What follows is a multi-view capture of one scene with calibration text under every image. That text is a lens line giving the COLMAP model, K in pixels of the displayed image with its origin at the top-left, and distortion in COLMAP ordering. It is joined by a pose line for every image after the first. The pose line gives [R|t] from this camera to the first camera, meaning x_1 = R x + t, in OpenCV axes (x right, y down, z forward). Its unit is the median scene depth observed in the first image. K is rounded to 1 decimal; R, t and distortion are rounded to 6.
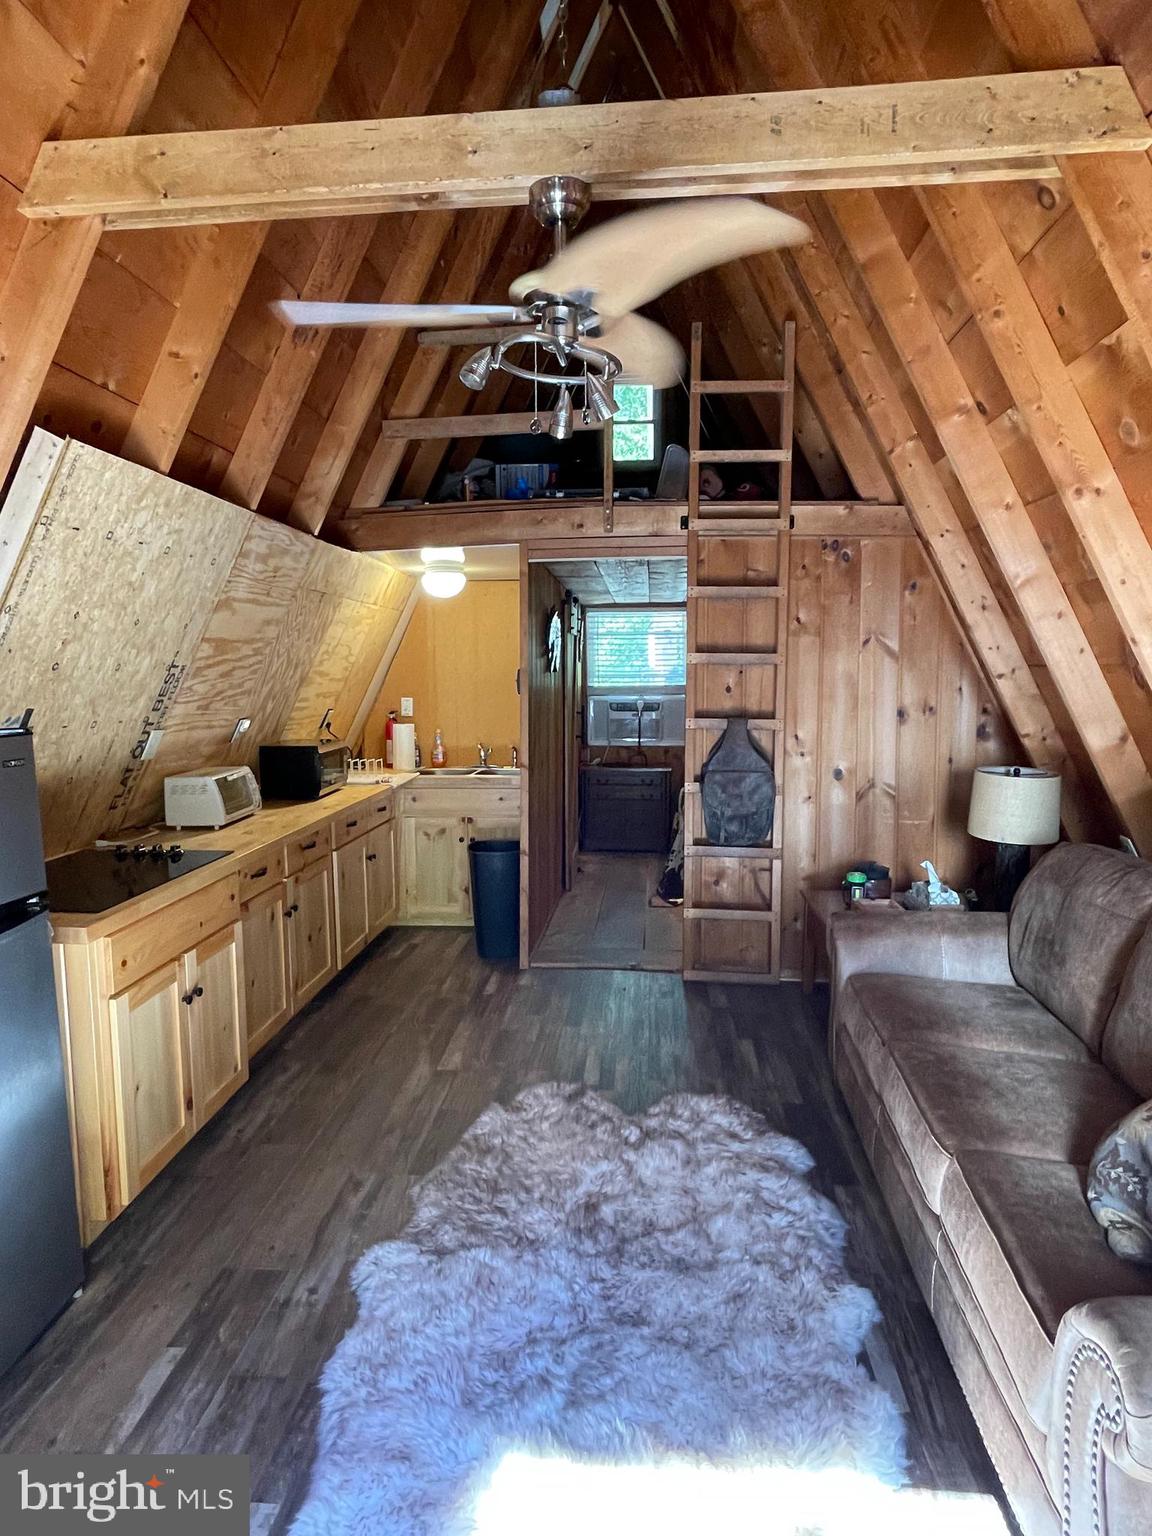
lens RADIAL K [[910.0, 0, 573.3], [0, 910.0, 764.2], [0, 0, 1]] dist [0.001550, -0.006095]
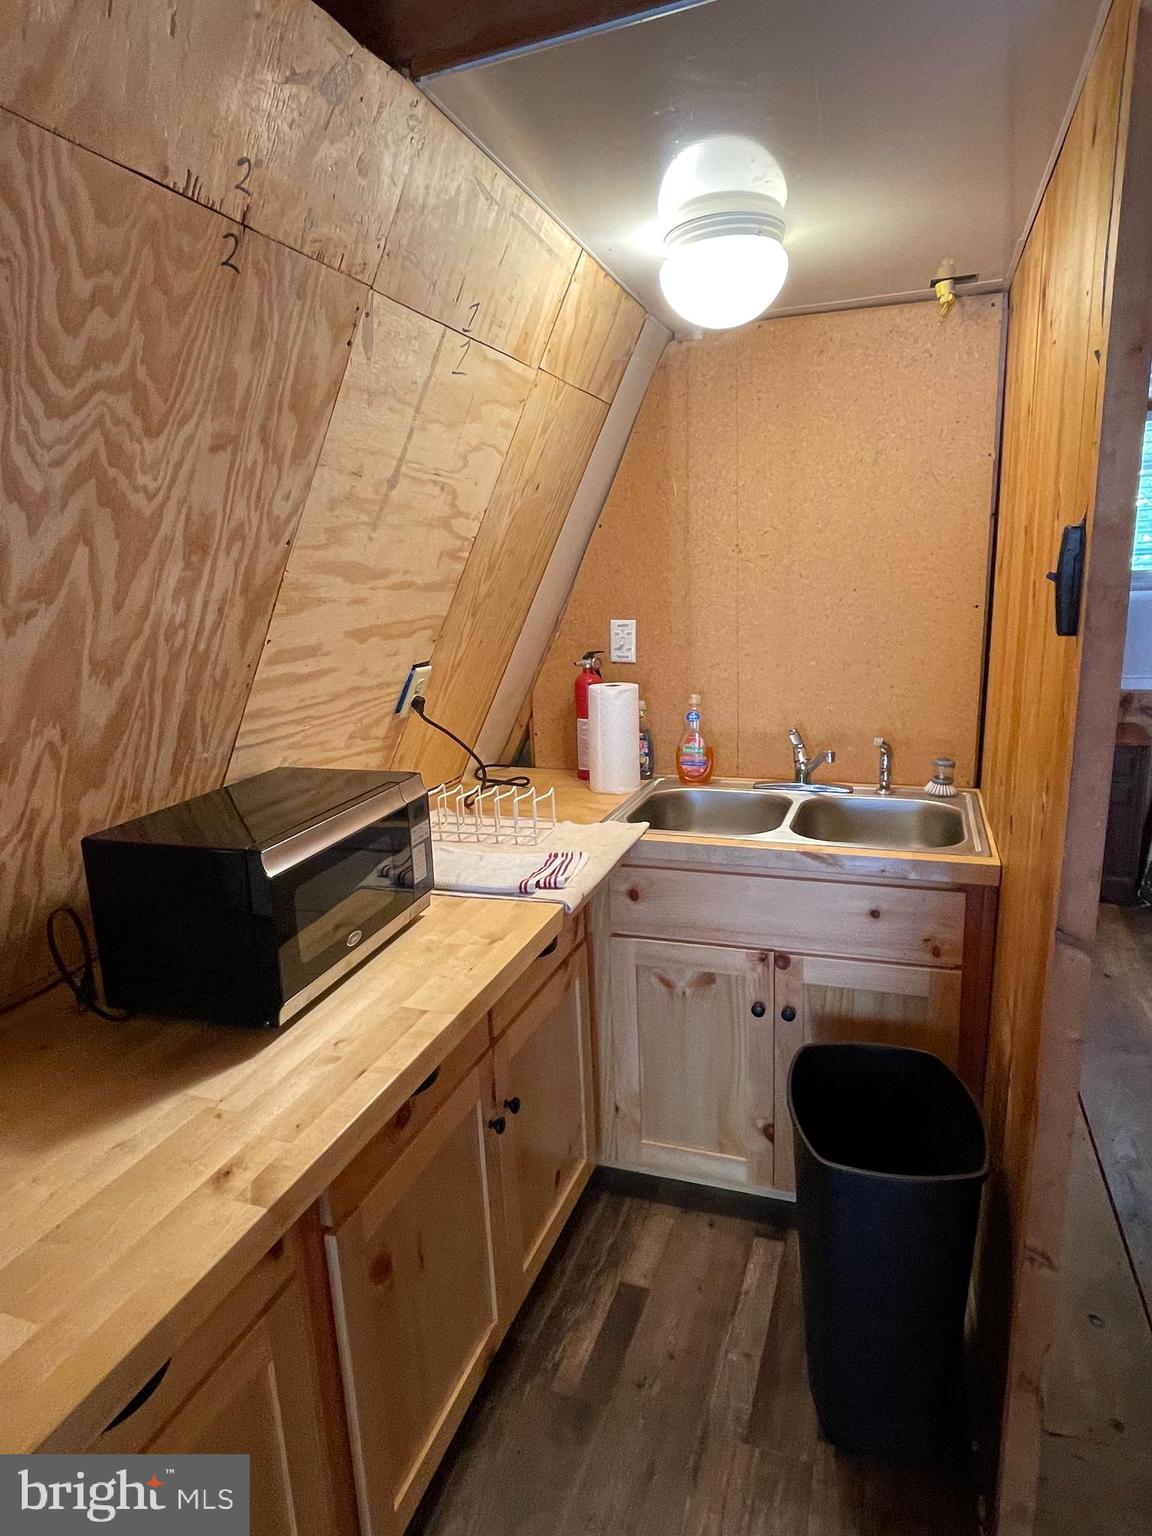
lens RADIAL K [[910.0, 0, 569.3], [0, 910.0, 762.2], [0, 0, 1]] dist [0.001550, -0.006095]
pose [[0.964622, 0.024794, -0.262469, -0.145072], [0.005621, 0.993408, 0.114497, -0.087261], [0.263578, -0.111922, 0.958123, 0.896841]]
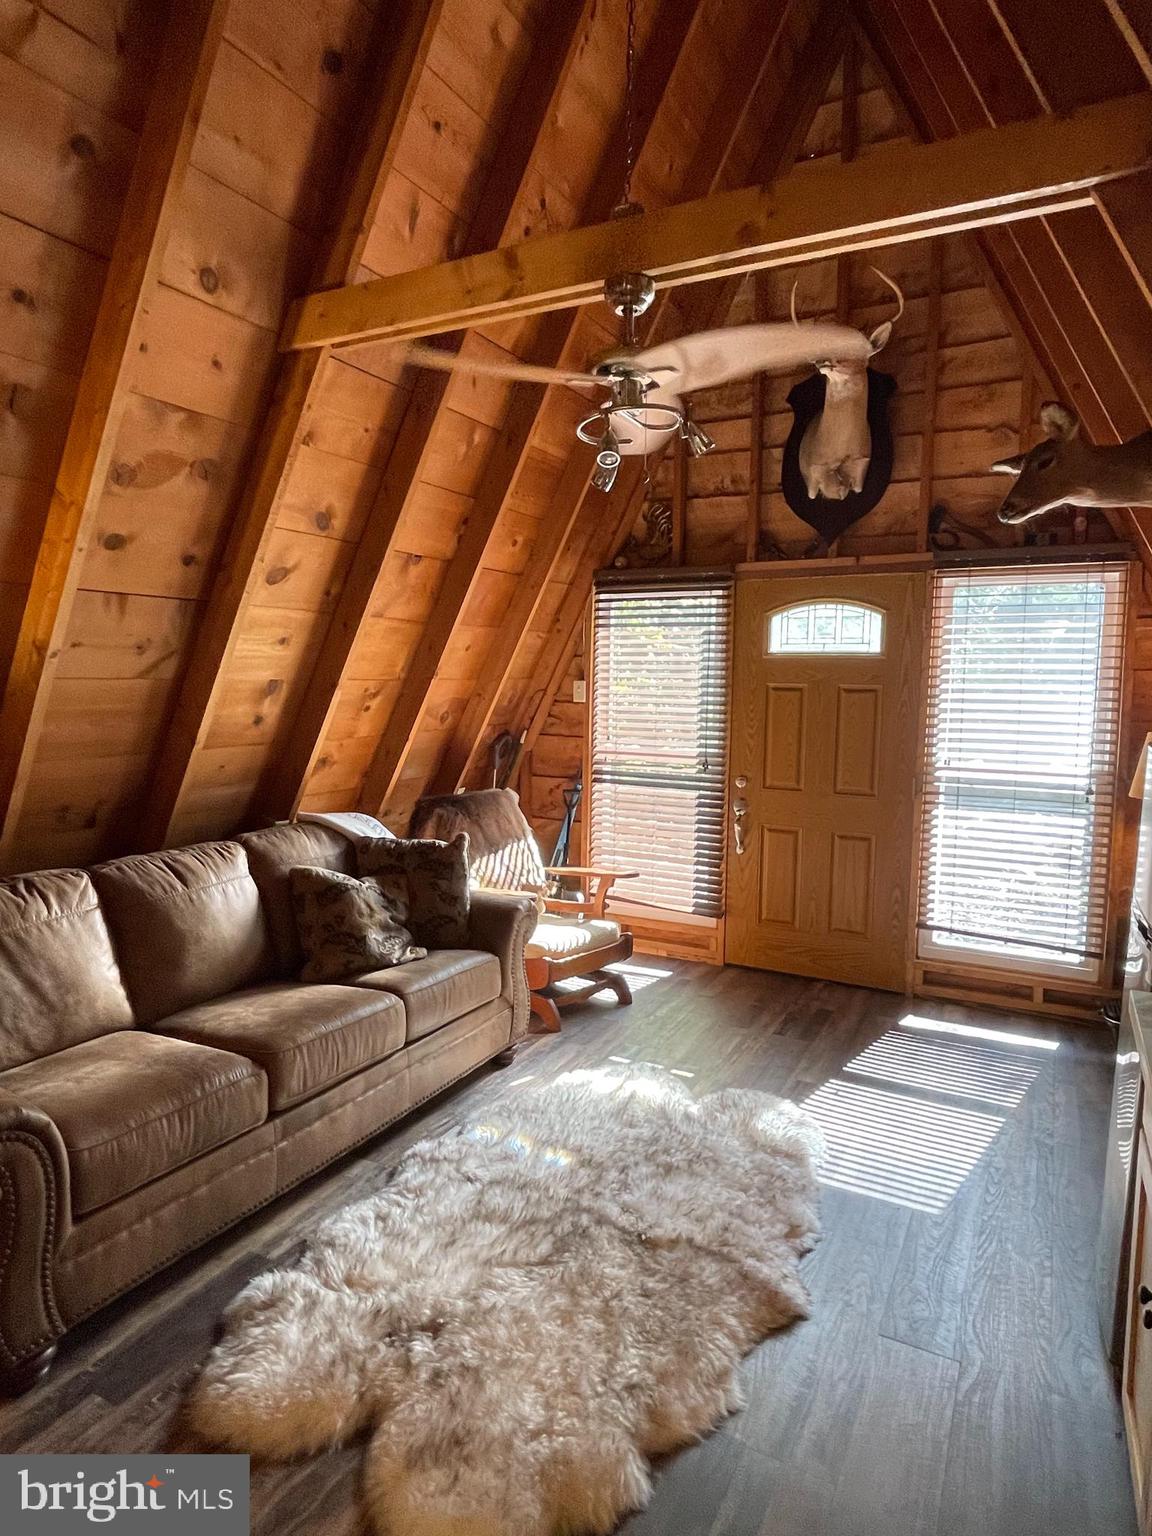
lens RADIAL K [[910.0, 0, 571.0], [0, 910.0, 766.7], [0, 0, 1]] dist [0.001550, -0.006095]
pose [[-0.919534, -0.039069, 0.391064, -0.228534], [0.039658, 0.980744, 0.191231, -0.124536], [-0.391004, 0.191352, -0.900278, 1.162771]]
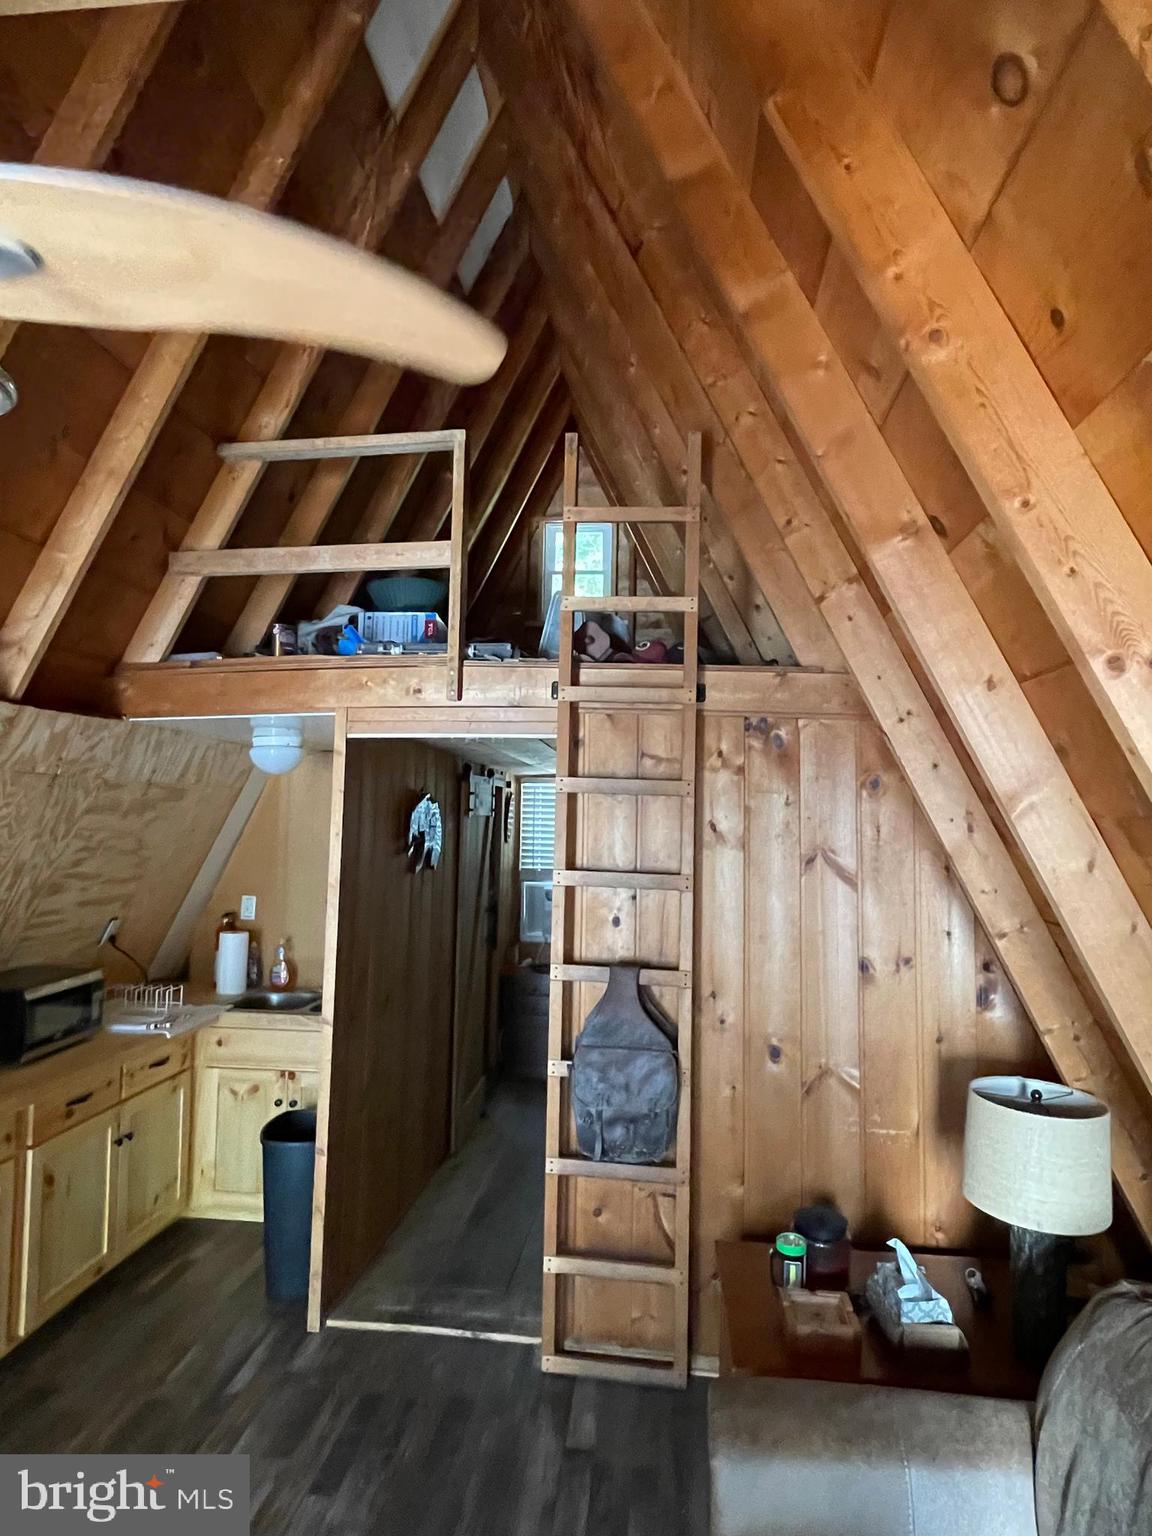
lens RADIAL K [[910.0, 0, 569.6], [0, 910.0, 756.4], [0, 0, 1]] dist [0.001550, -0.006095]
pose [[0.999341, 0.022224, -0.028711, 0.179007], [-0.026803, 0.984992, -0.170505, -0.103073], [0.024491, 0.171162, 0.984938, 0.336406]]
